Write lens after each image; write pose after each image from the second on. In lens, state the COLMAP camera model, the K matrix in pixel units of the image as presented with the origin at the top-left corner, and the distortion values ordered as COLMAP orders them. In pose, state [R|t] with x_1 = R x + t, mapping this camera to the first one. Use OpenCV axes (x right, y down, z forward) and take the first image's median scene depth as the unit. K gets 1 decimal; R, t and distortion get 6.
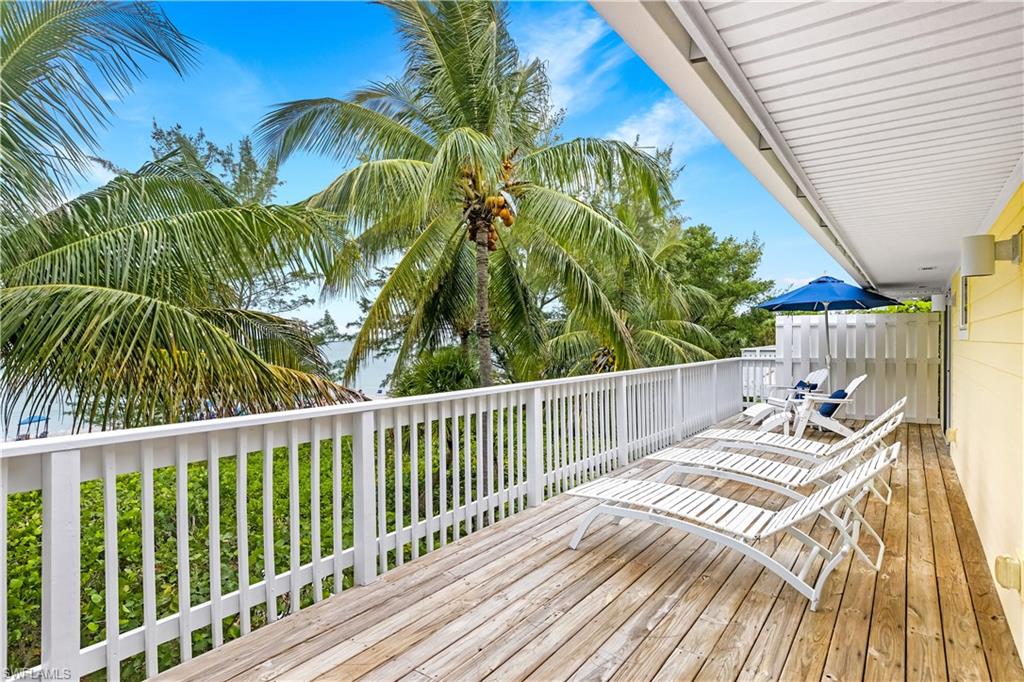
lens RADIAL K [[577.0, 0, 512.0], [0, 577.0, 341.0], [0, 0, 1]] dist [0.000416, 0.000499]
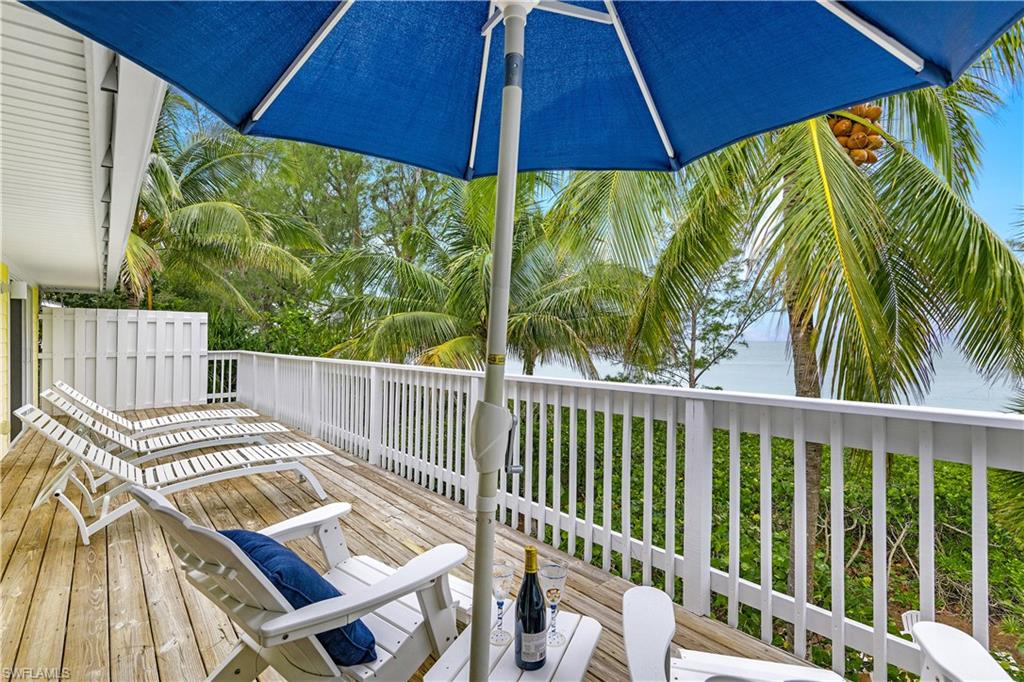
lens RADIAL K [[541.8, 0, 512.0], [0, 541.8, 341.0], [0, 0, 1]] dist [0.082378, 0.000174]
pose [[-0.329548, -0.002823, -0.944135, 0.775988], [0.006964, 0.999961, -0.005421, 0.049435], [0.944113, -0.008362, -0.329515, 1.355532]]
